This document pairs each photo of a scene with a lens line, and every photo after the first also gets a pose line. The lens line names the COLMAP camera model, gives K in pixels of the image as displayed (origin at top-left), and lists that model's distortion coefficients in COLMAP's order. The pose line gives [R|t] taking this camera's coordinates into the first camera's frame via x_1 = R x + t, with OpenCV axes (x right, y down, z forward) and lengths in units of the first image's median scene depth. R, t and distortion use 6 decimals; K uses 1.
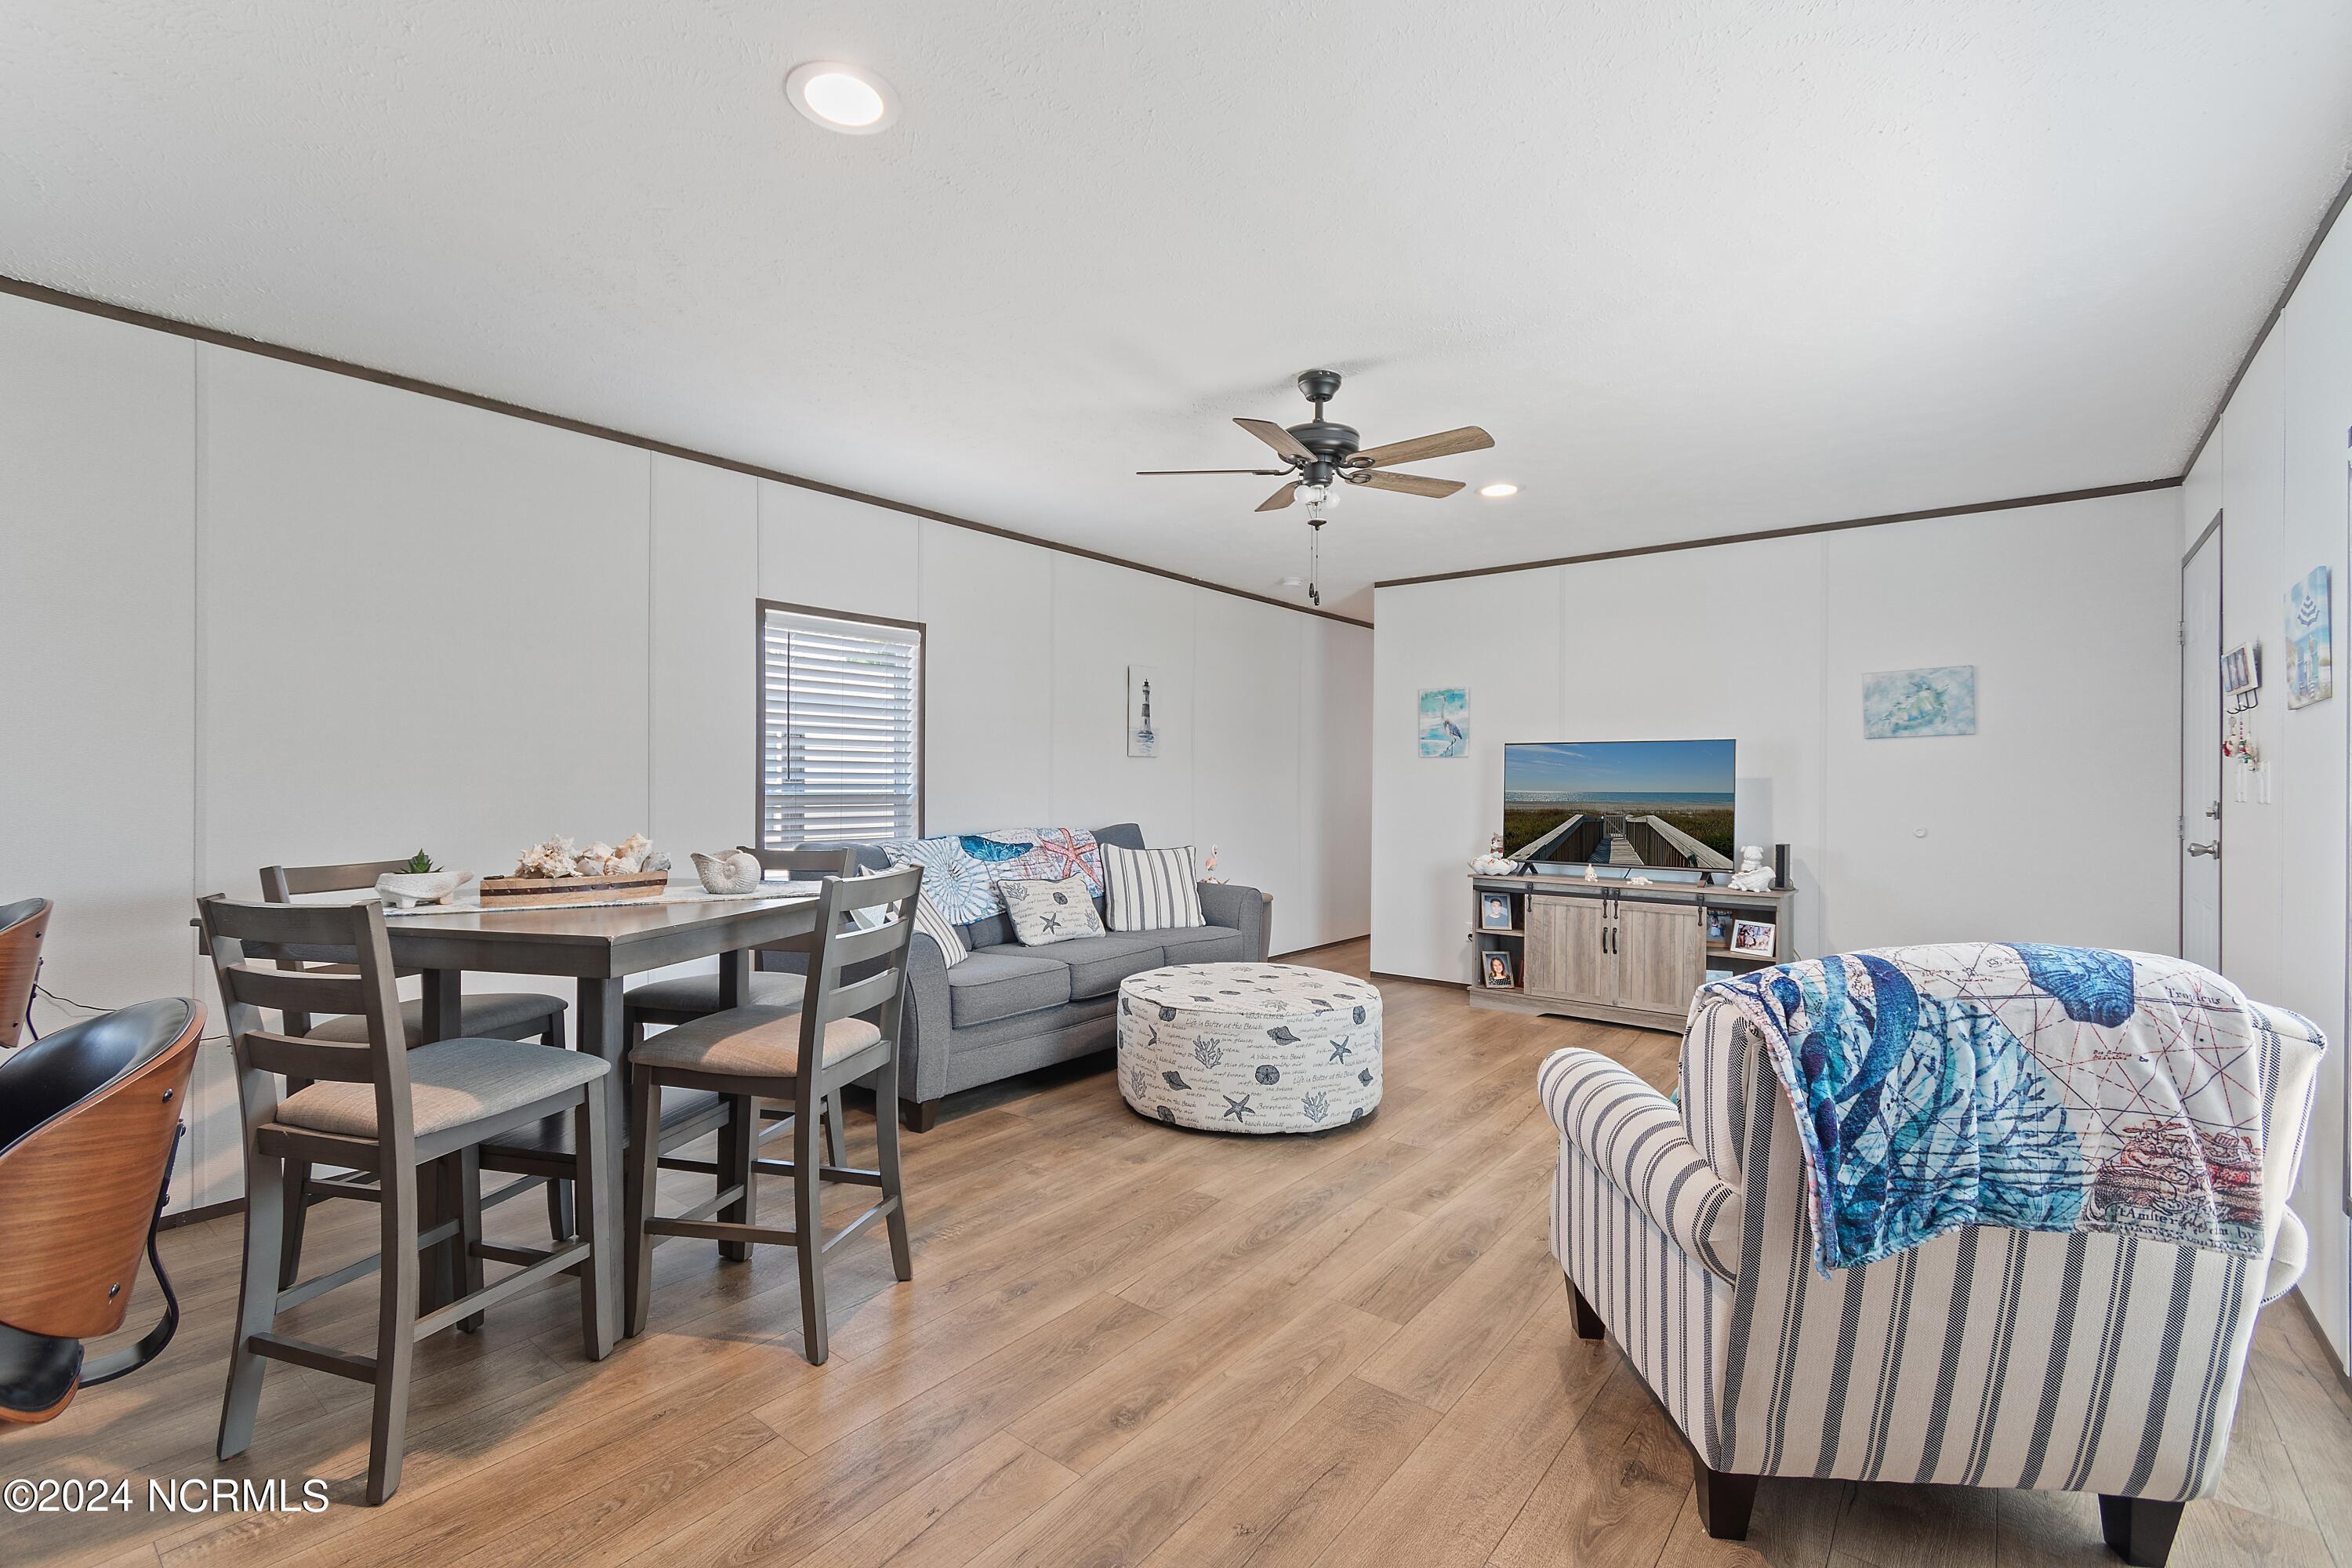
lens RADIAL K [[1041.6, 0, 1166.8], [0, 1041.6, 787.0], [0, 0, 1]] dist [0.002861, -0.001061]
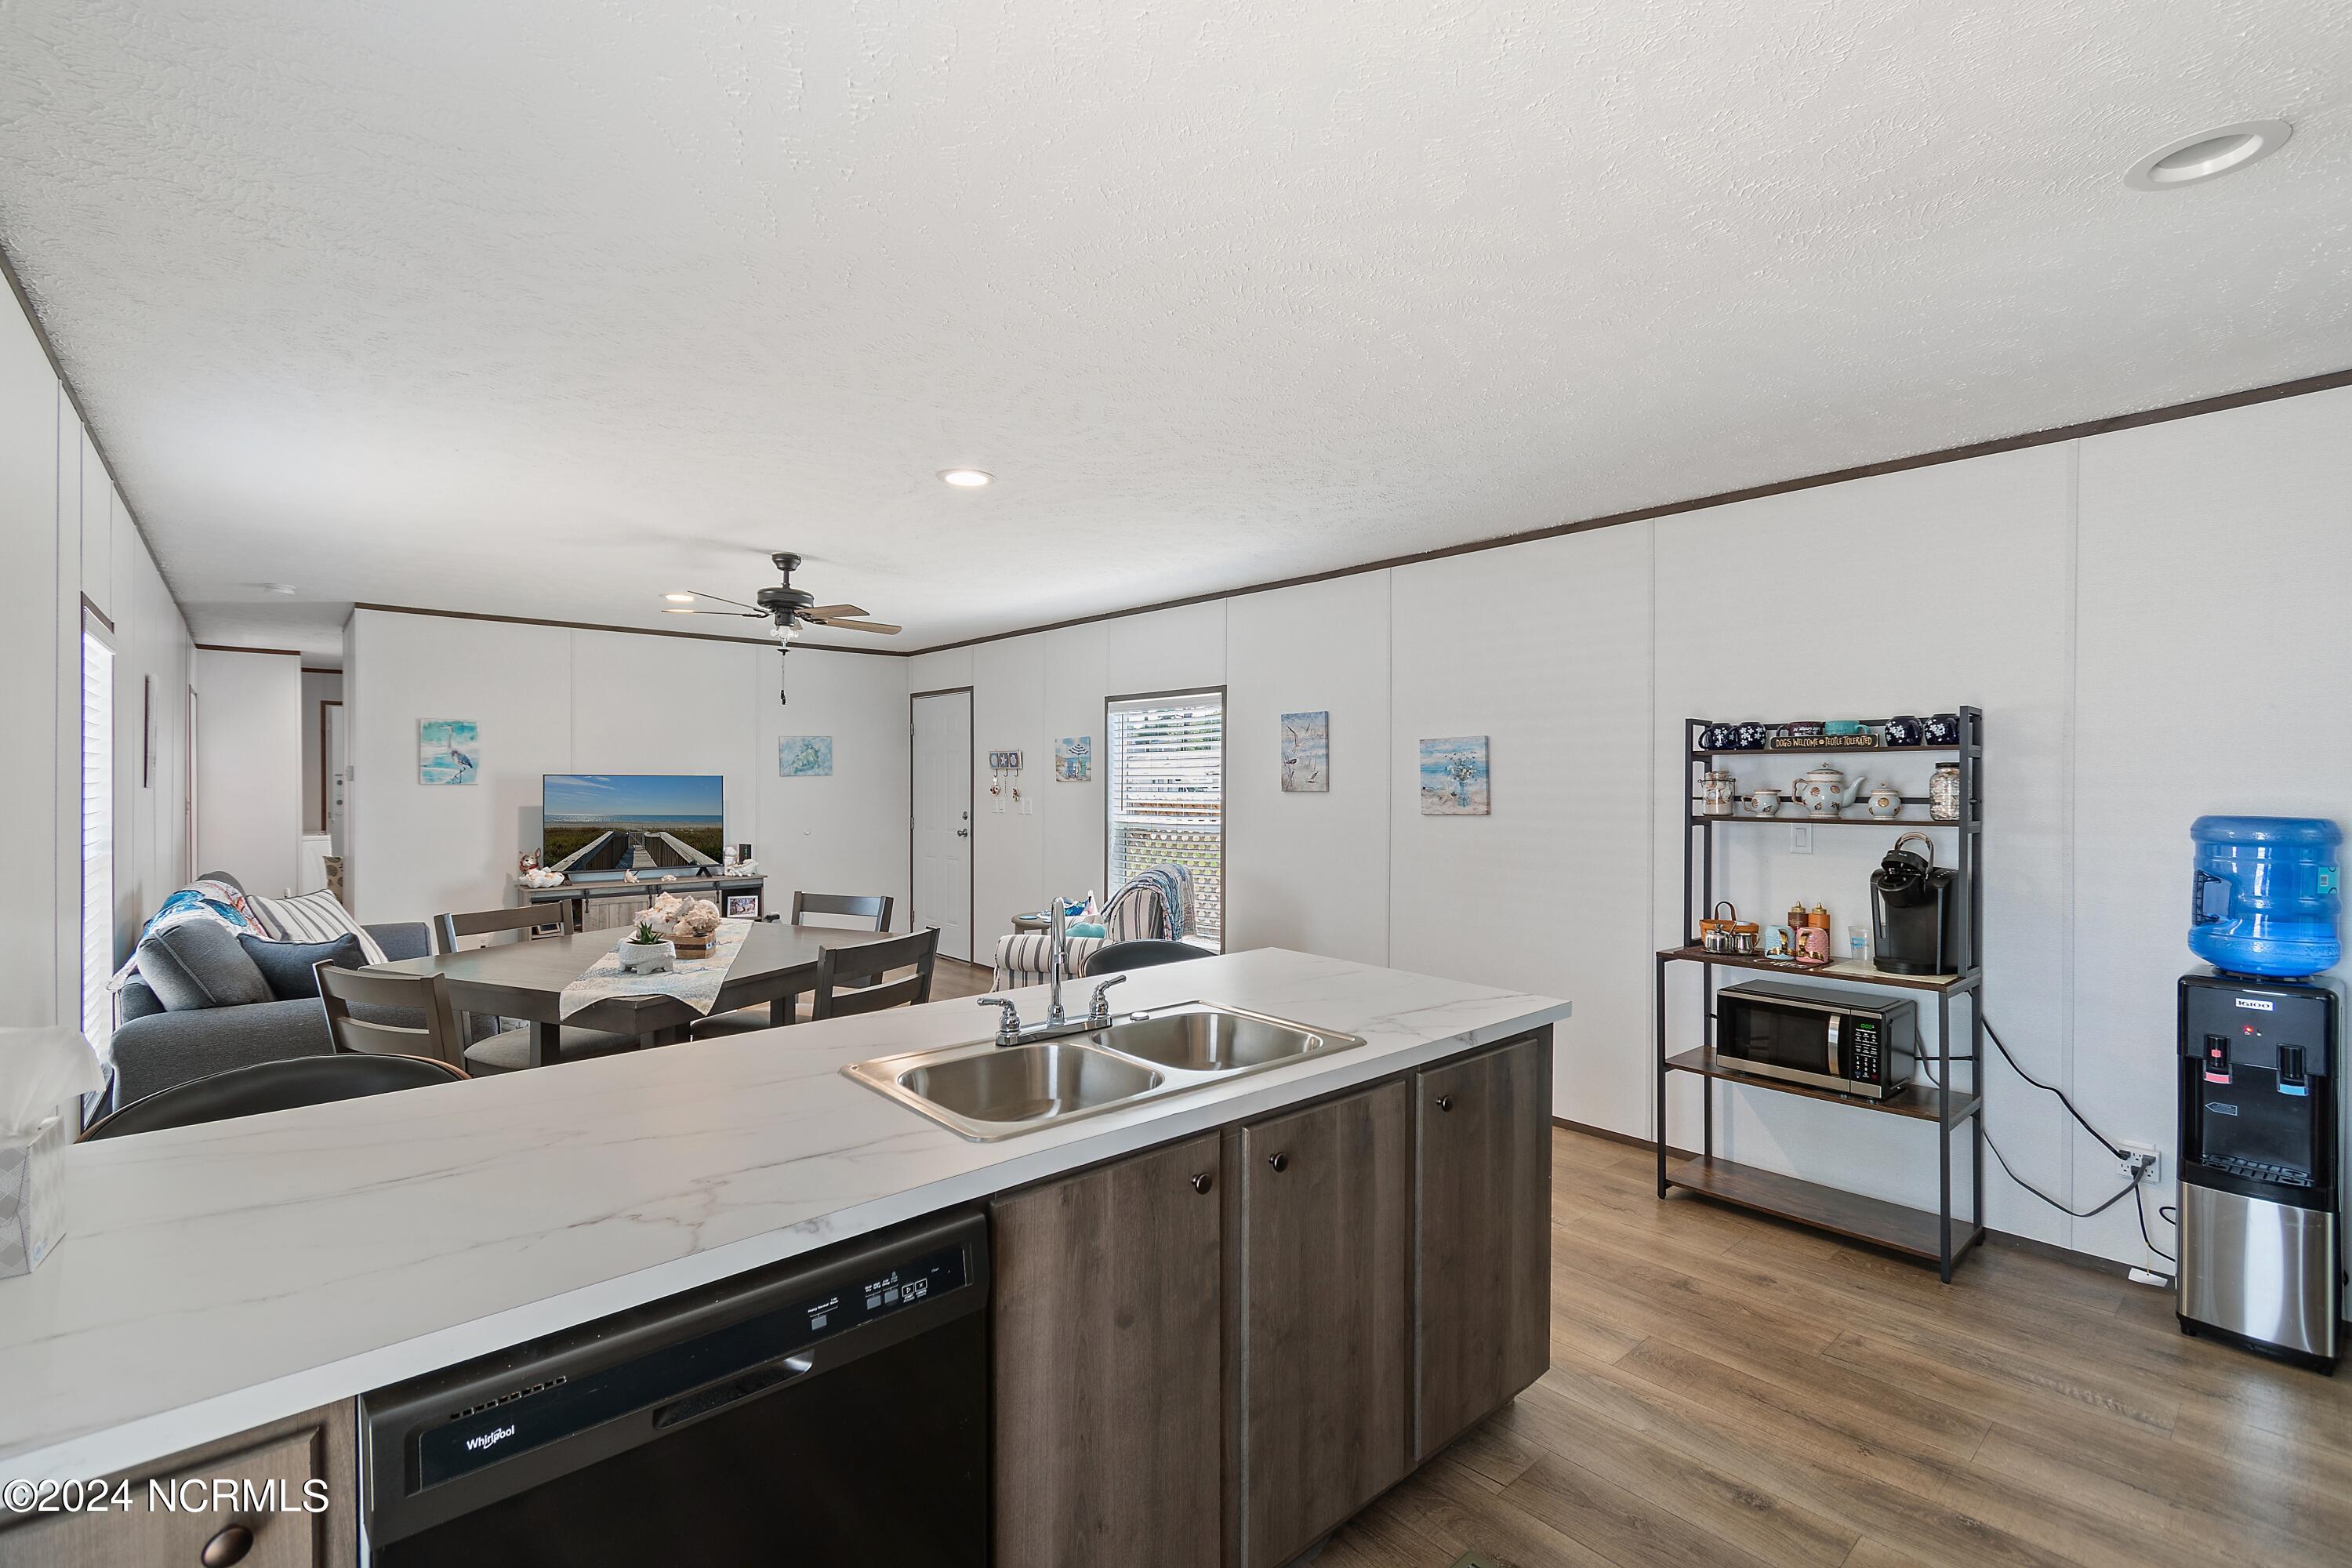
lens RADIAL K [[1041.6, 0, 1168.8], [0, 1041.6, 786.0], [0, 0, 1]] dist [0.002861, -0.001061]
pose [[0.197976, -0.008062, 0.980174, -1.178887], [0.002652, 0.999967, 0.007689, -0.061514], [-0.980203, 0.001077, 0.197991, 0.128822]]
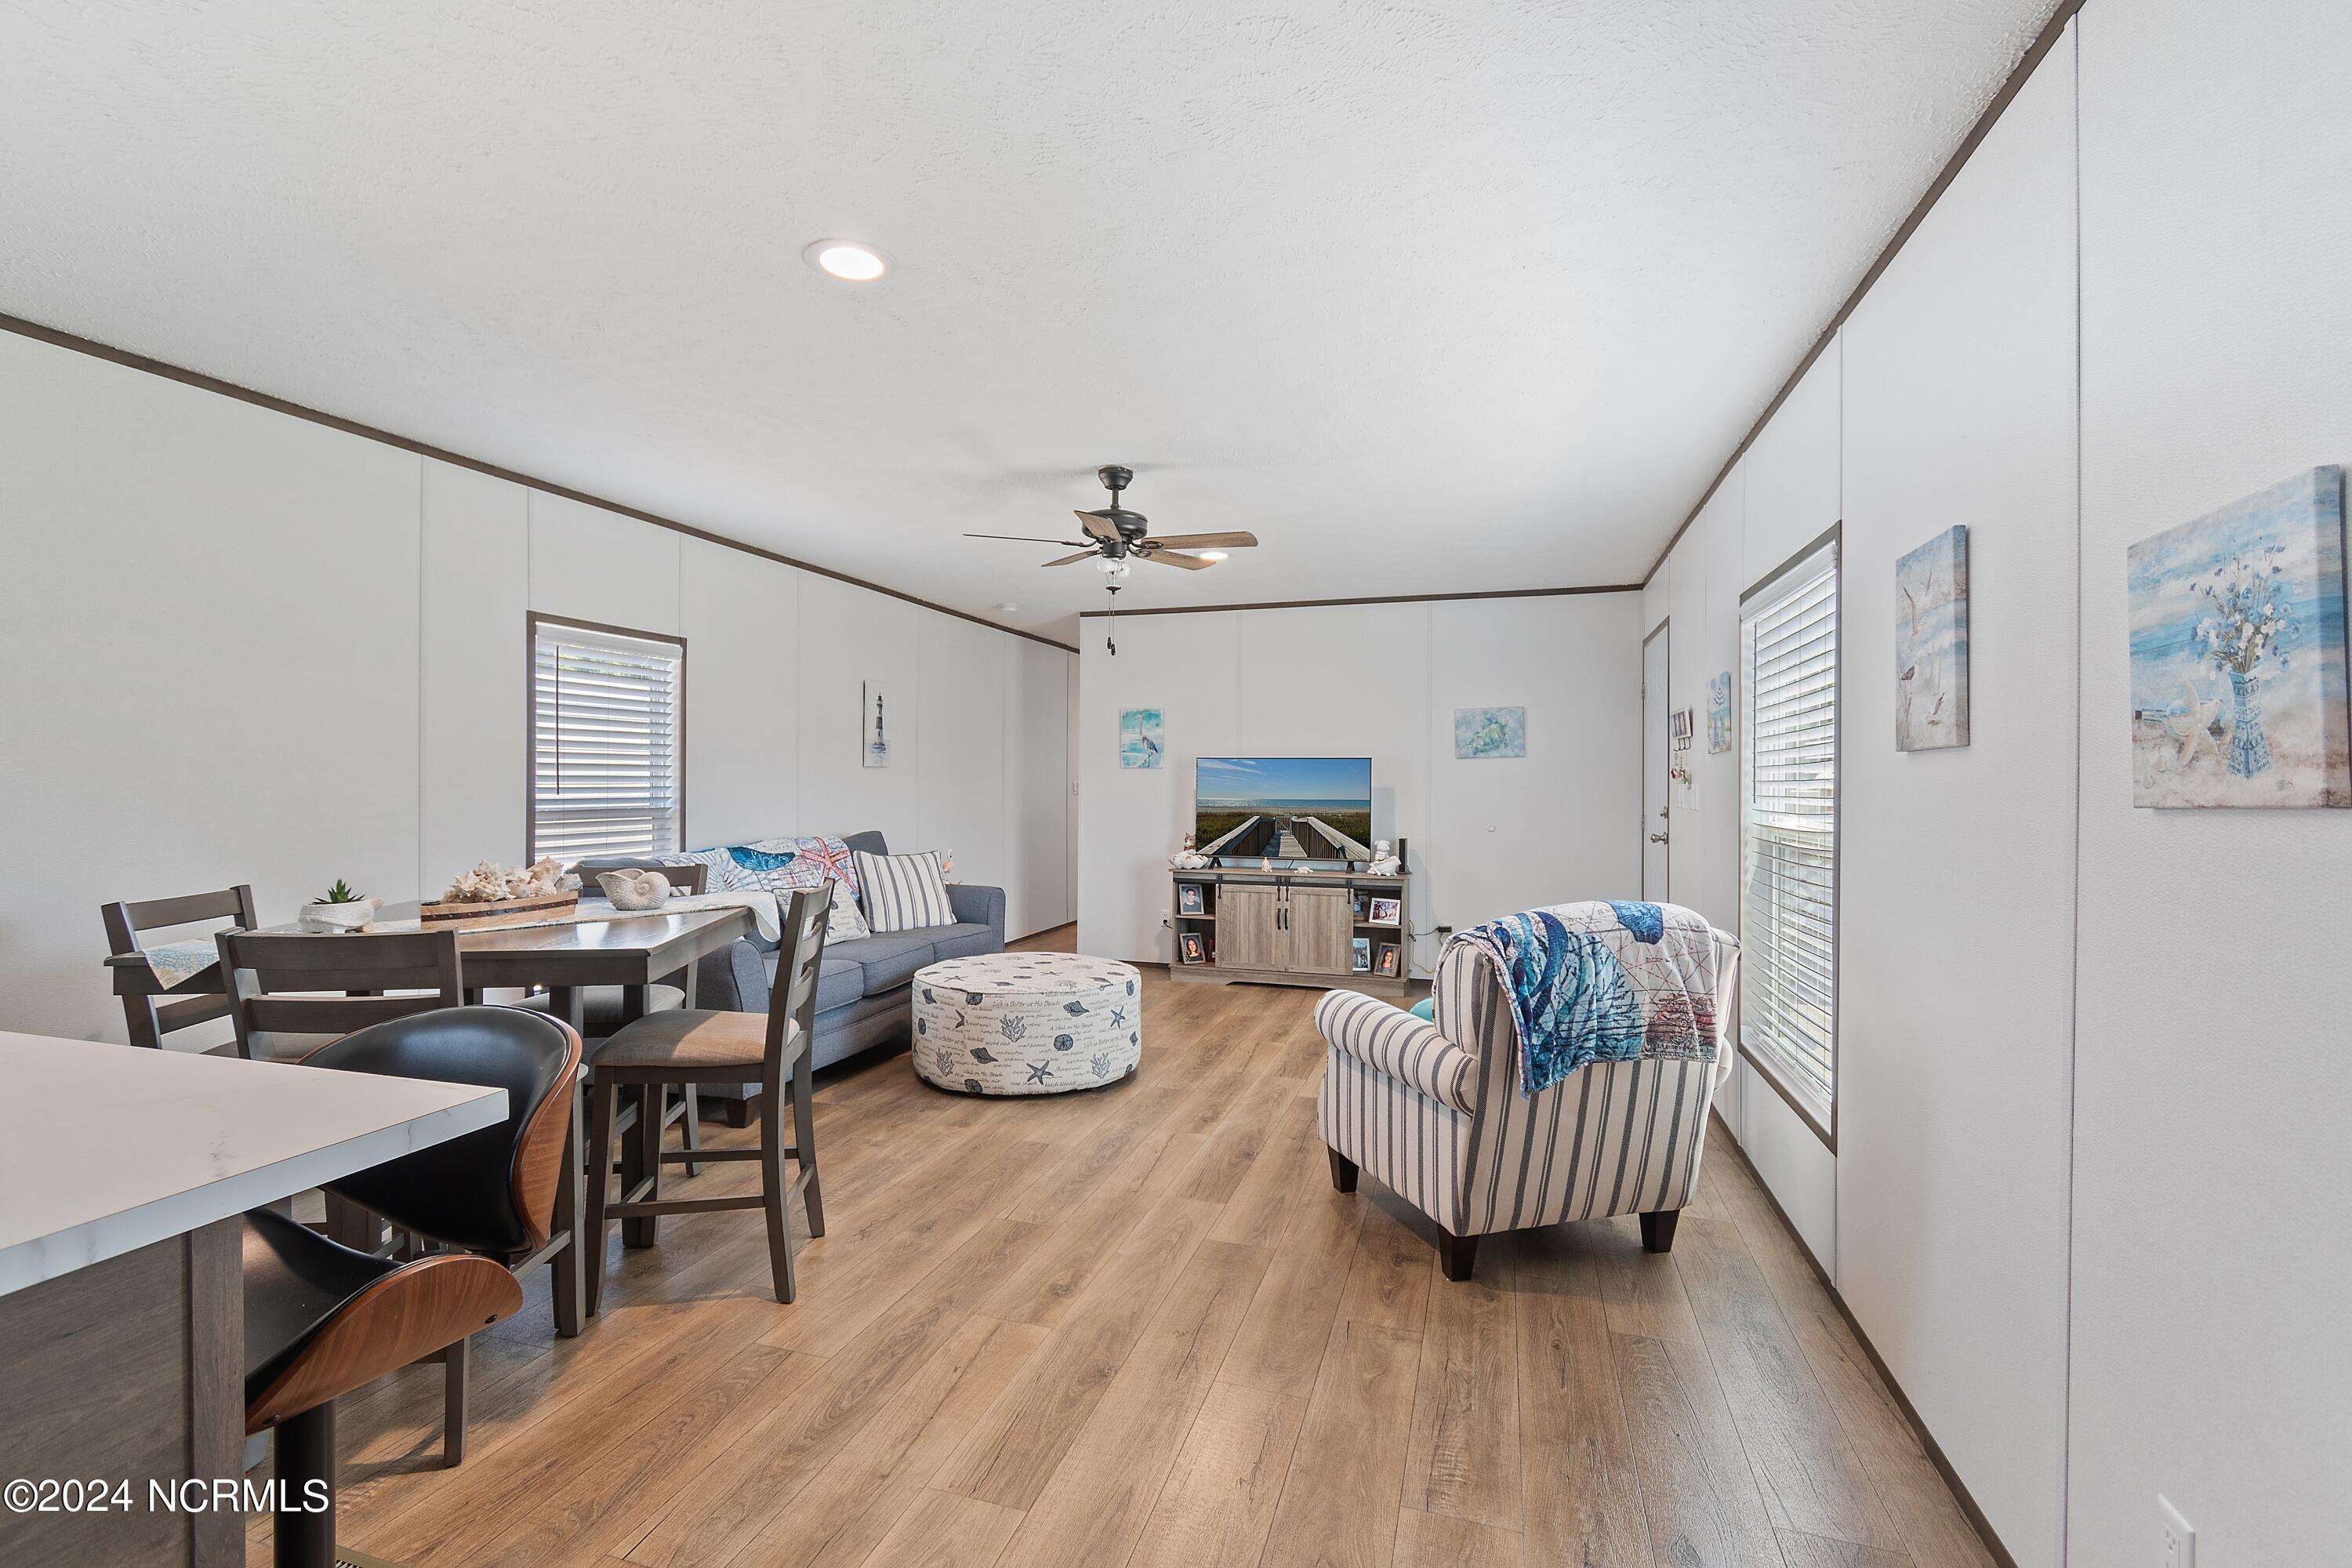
lens RADIAL K [[1041.6, 0, 1171.6], [0, 1041.6, 784.2], [0, 0, 1]] dist [0.002861, -0.001061]
pose [[0.932110, -0.001975, 0.362169, -0.226713], [0.001724, 0.999998, 0.001016, -0.022046], [-0.362171, -0.000322, 0.932112, -0.164688]]
